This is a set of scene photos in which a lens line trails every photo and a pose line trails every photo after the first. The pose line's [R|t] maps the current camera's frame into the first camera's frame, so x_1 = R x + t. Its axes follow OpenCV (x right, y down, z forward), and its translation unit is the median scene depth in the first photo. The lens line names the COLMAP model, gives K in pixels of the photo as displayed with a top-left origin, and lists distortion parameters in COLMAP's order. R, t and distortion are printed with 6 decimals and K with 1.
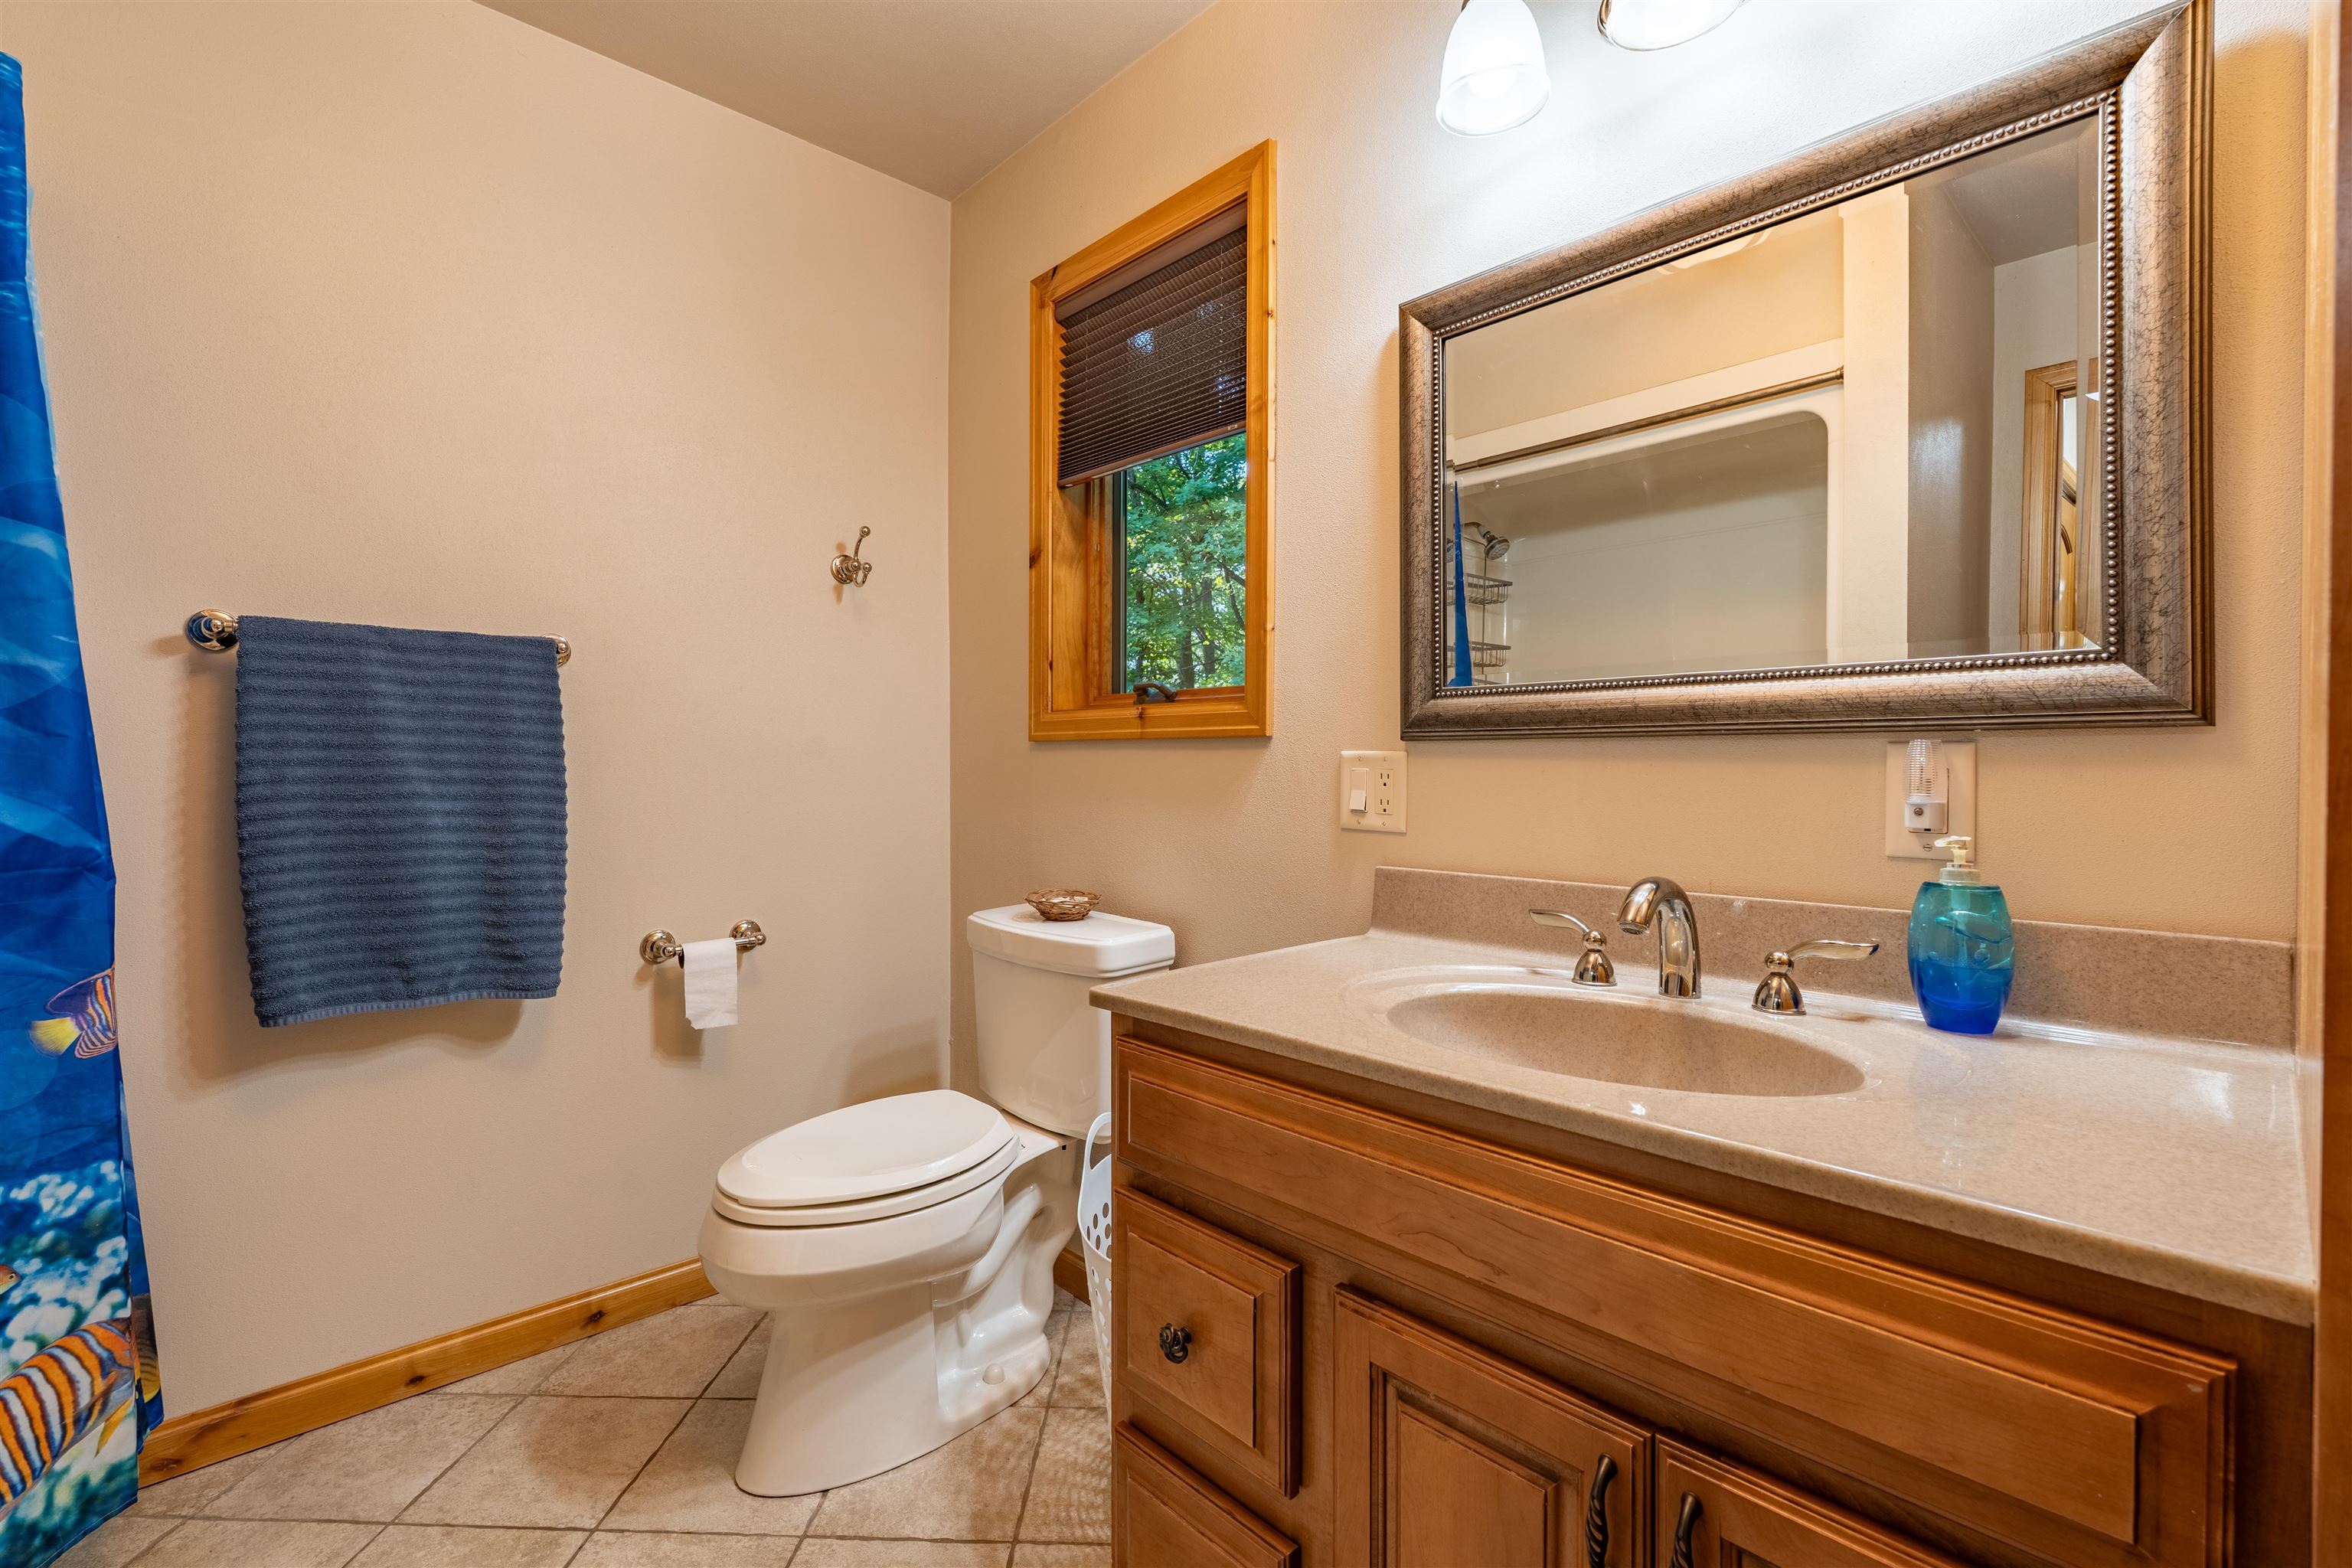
lens RADIAL K [[1030.1, 0, 1168.5], [0, 1030.1, 772.1], [0, 0, 1]] dist [-0.006971, 0.002175]
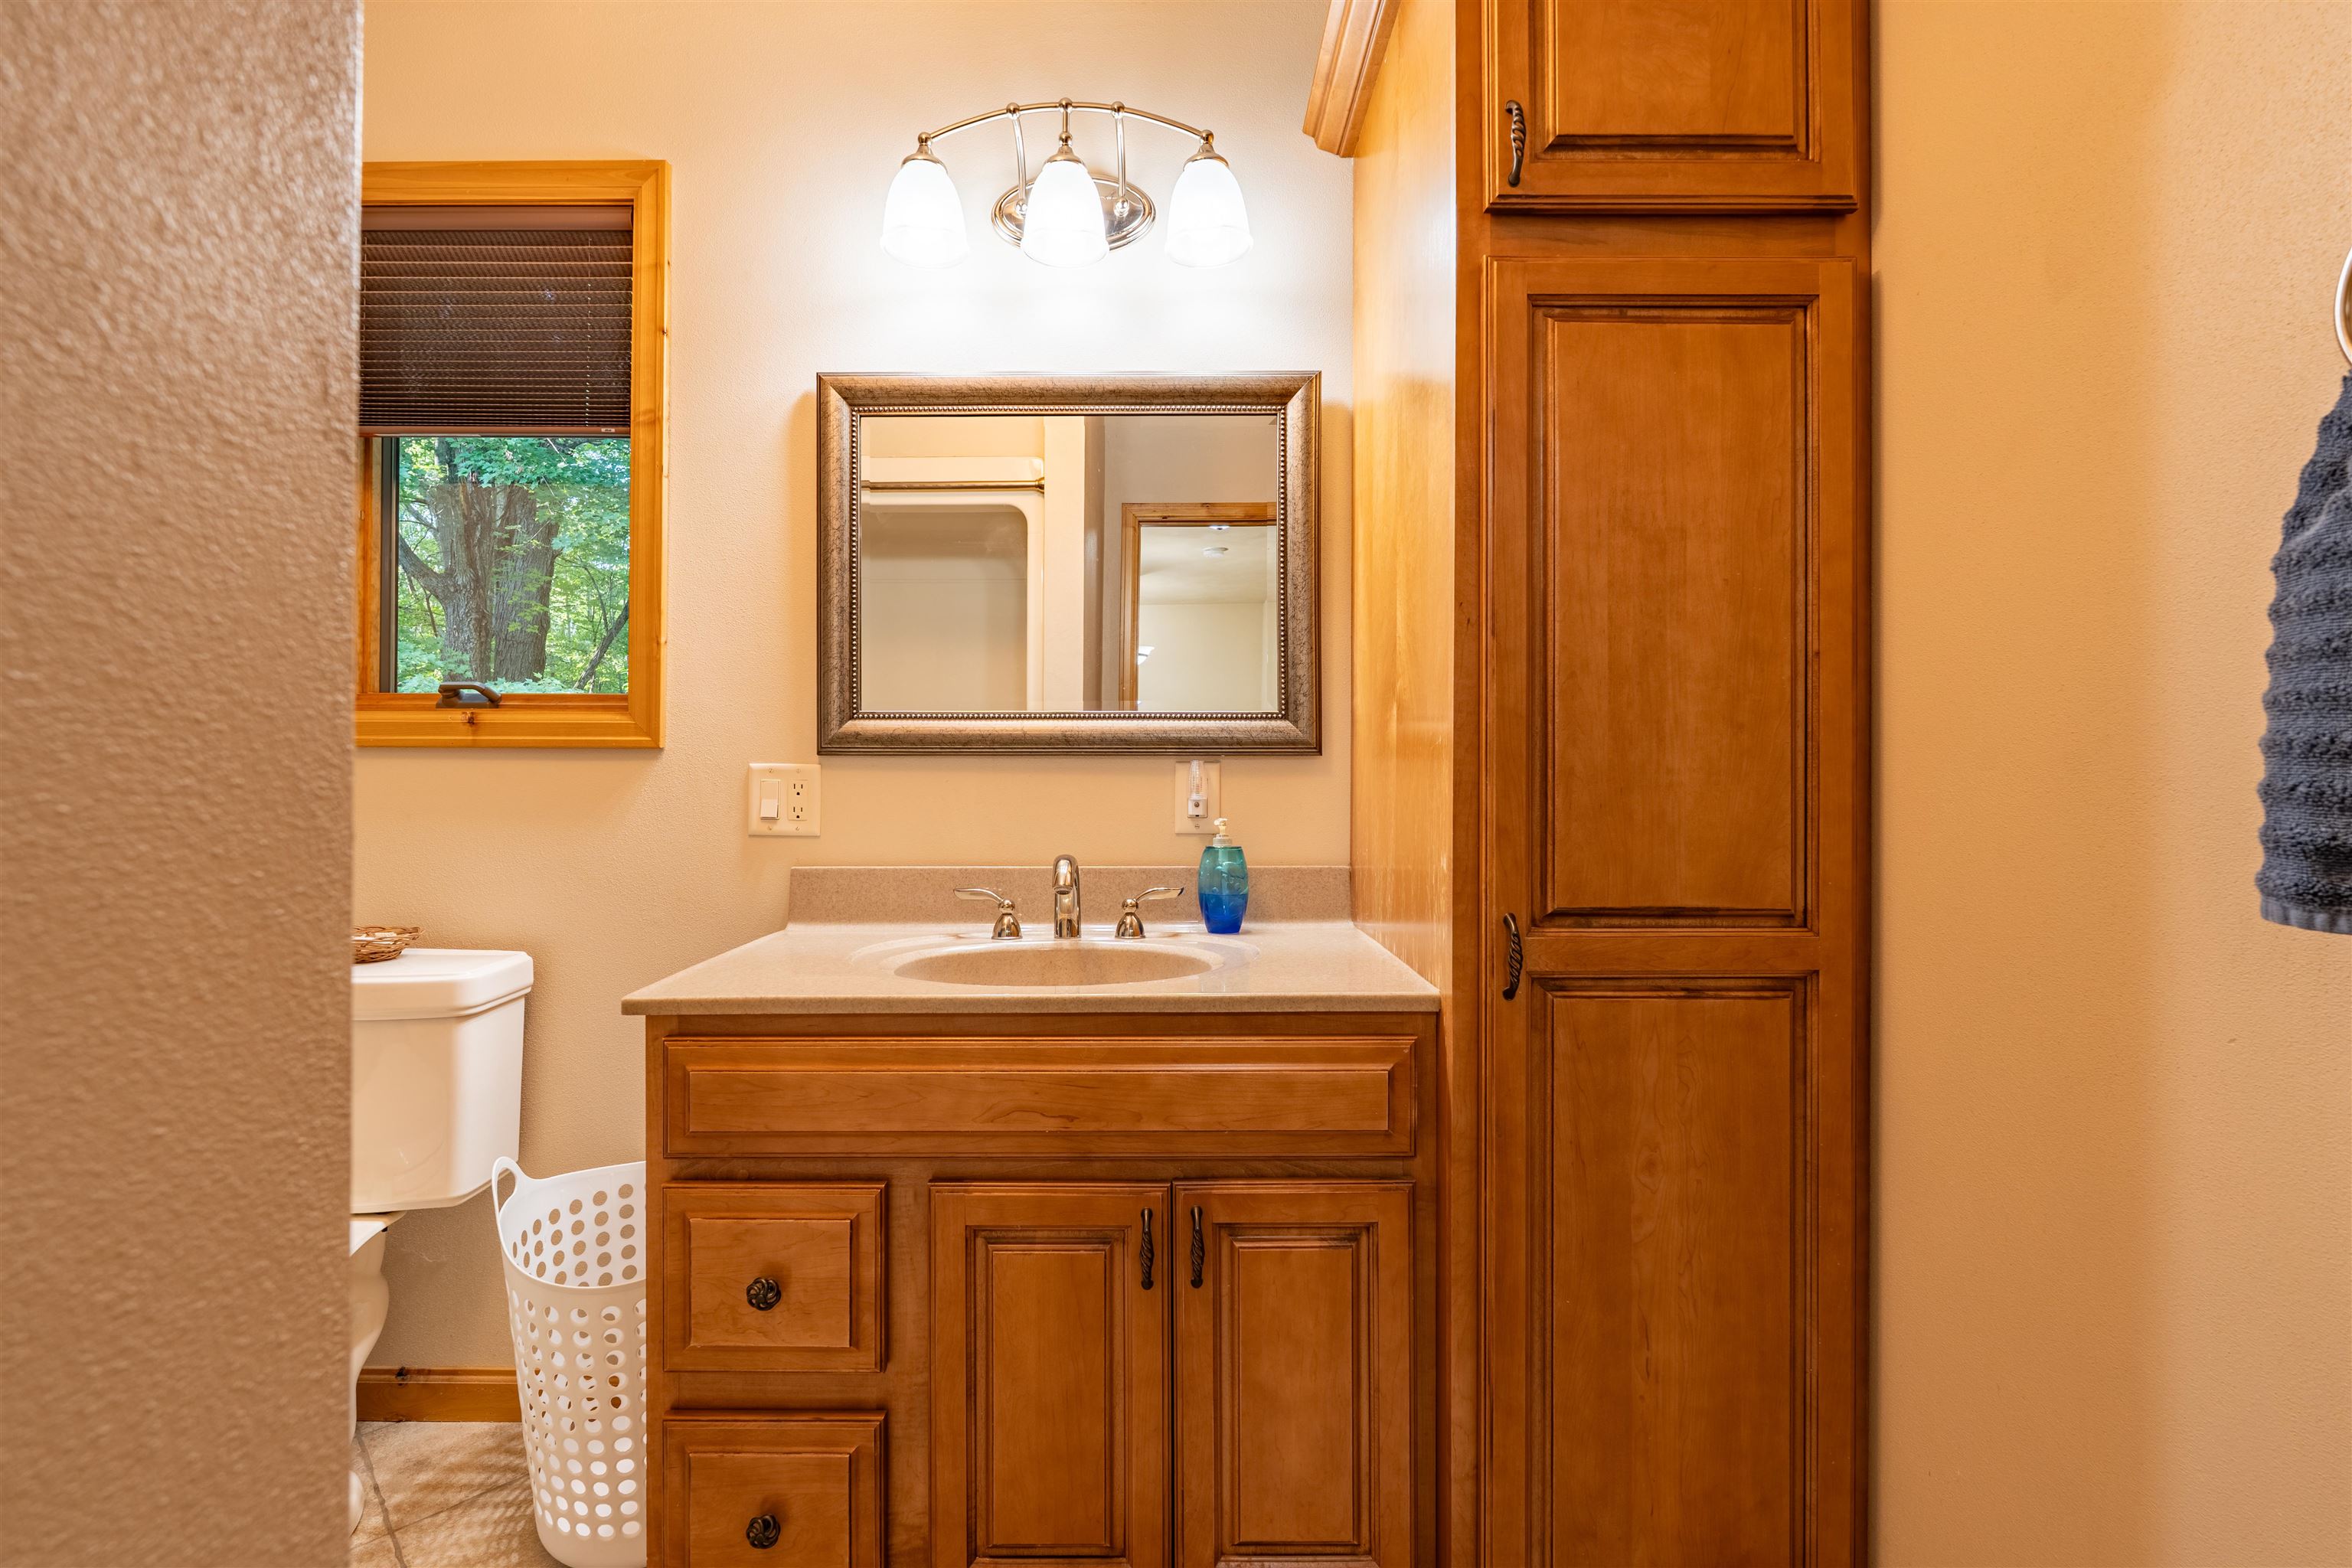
lens RADIAL K [[1030.1, 0, 1168.3], [0, 1030.1, 778.3], [0, 0, 1]] dist [-0.006971, 0.002175]
pose [[0.680885, -0.000689, 0.732390, -0.337015], [0.004858, 0.999982, -0.003575, 0.001231], [-0.732374, 0.005992, 0.680876, -0.056234]]
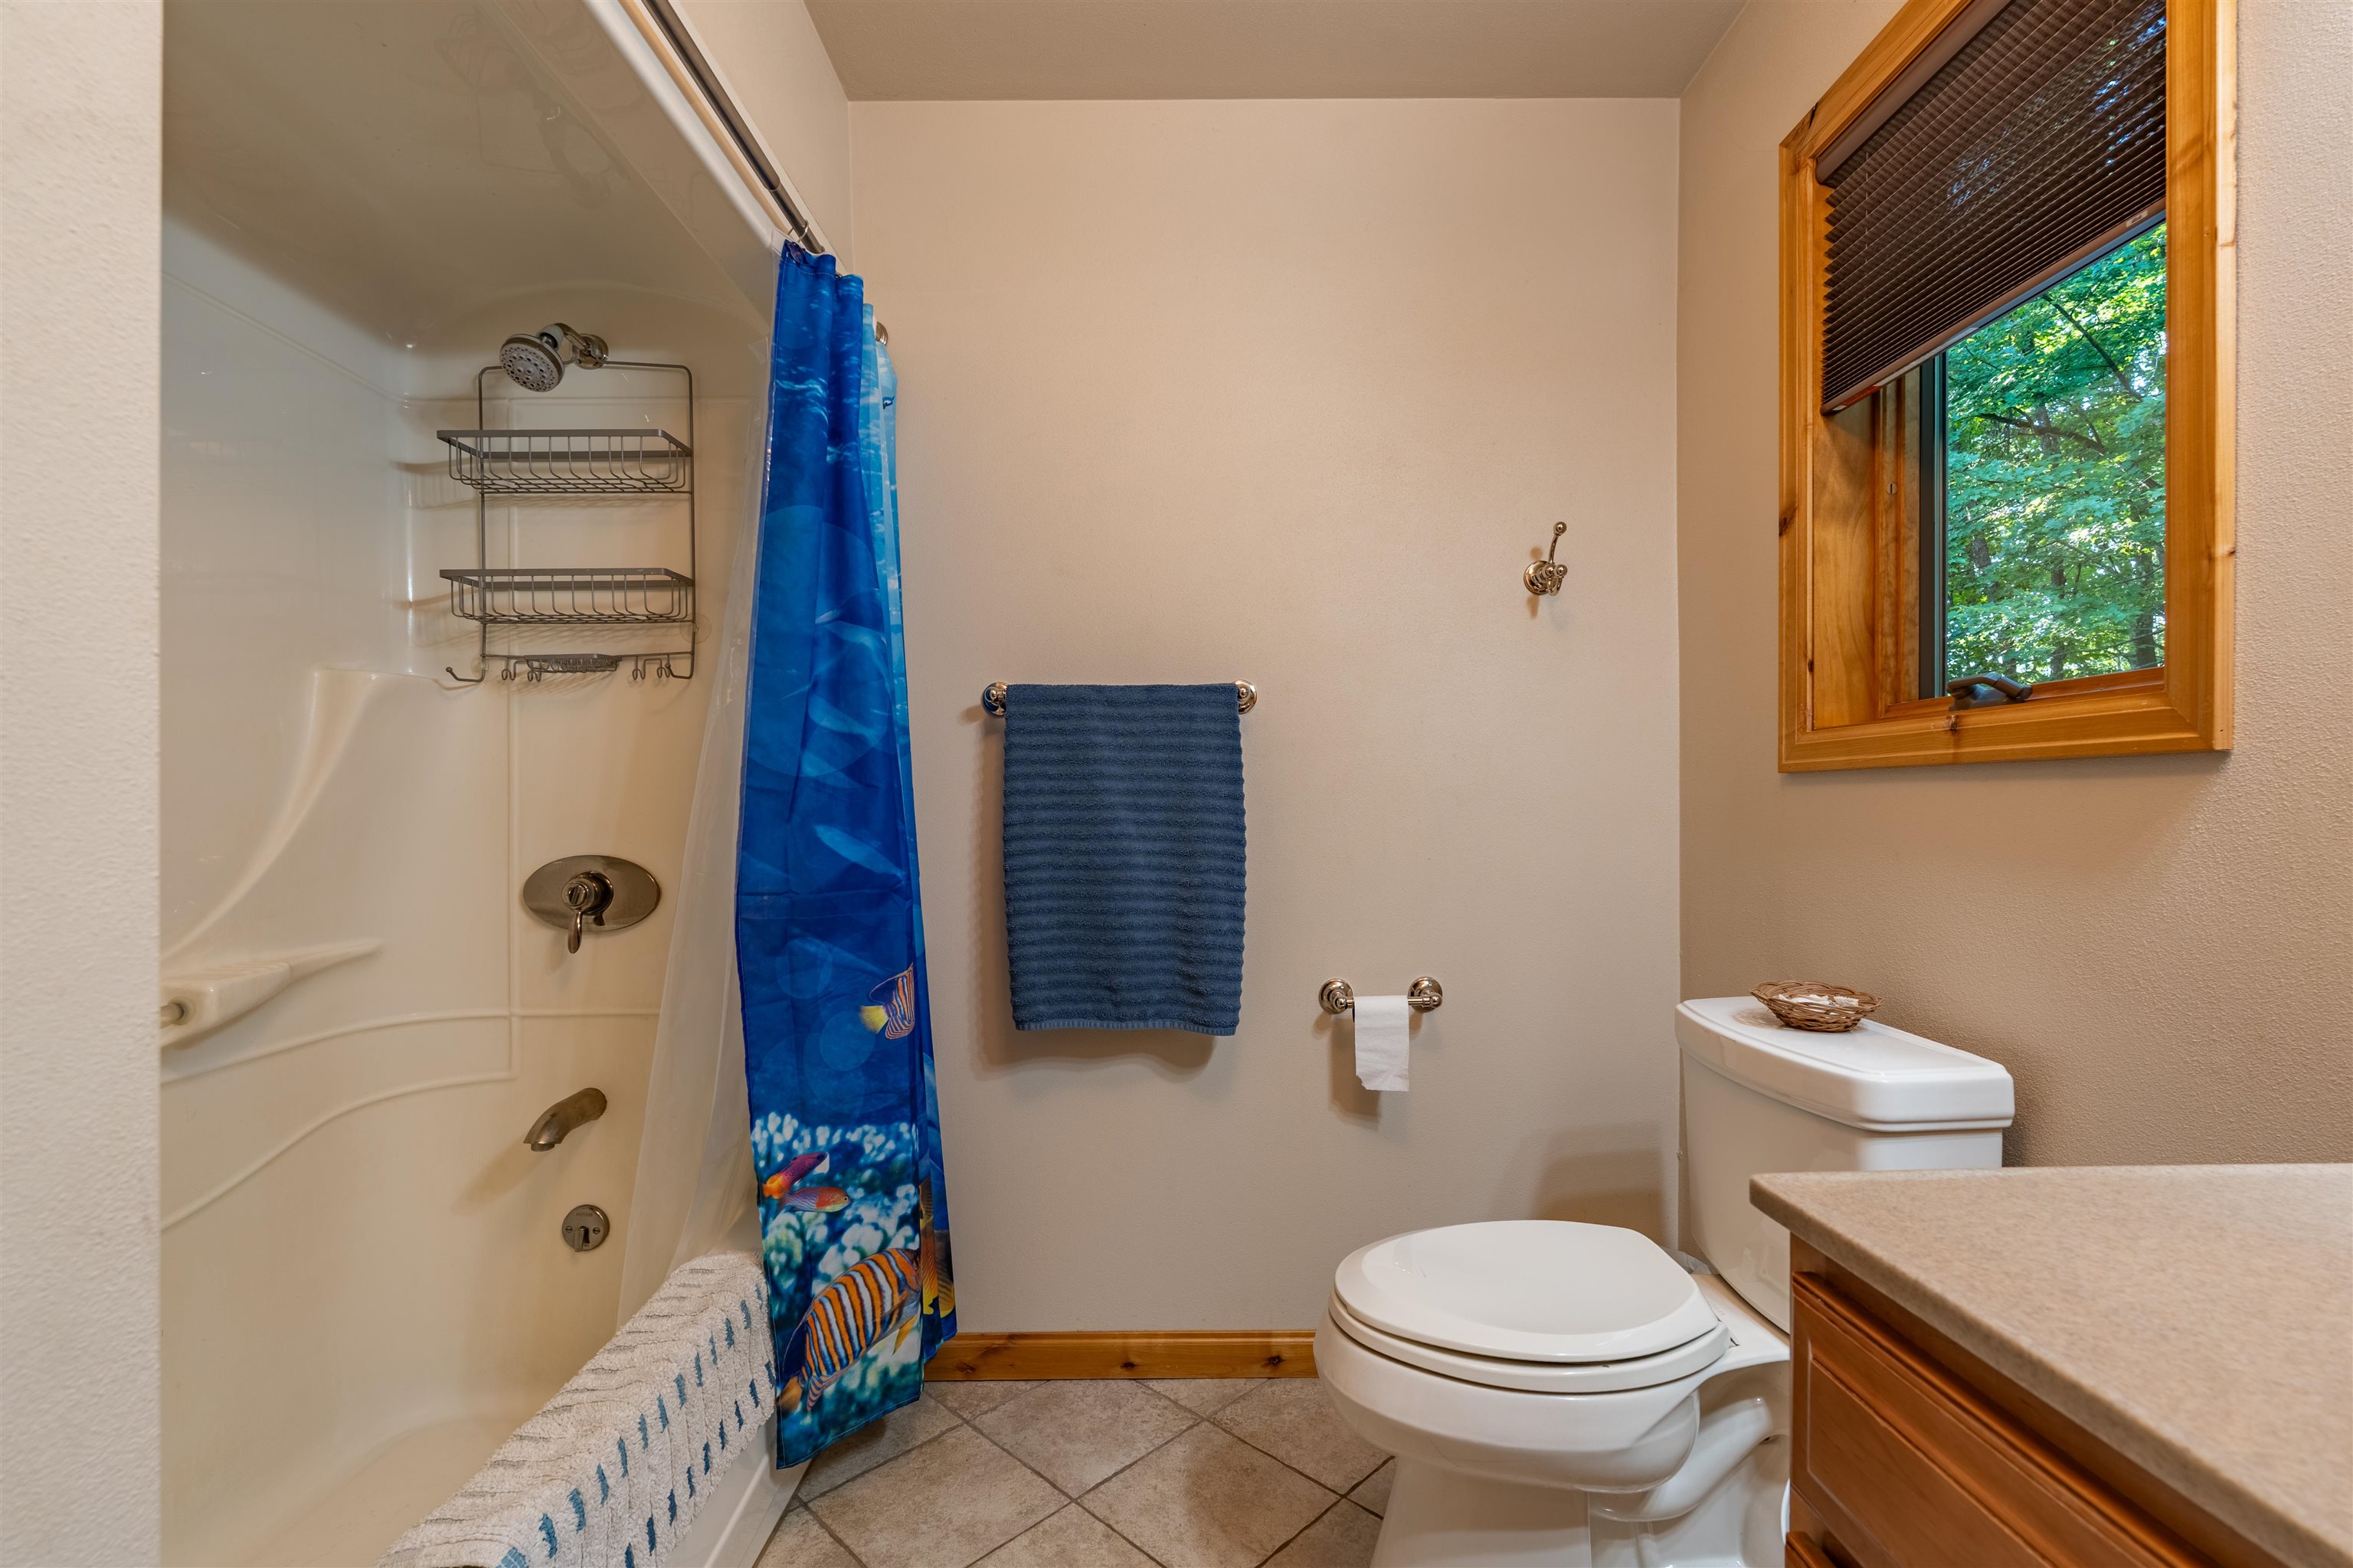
lens RADIAL K [[1030.6, 0, 1179.3], [0, 1030.6, 811.0], [0, 0, 1]] dist [-0.006971, 0.002175]
pose [[0.736515, -0.001650, -0.676419, 0.064254], [0.000190, 0.999997, -0.002233, -0.001940], [0.676421, 0.001516, 0.736514, 0.249675]]
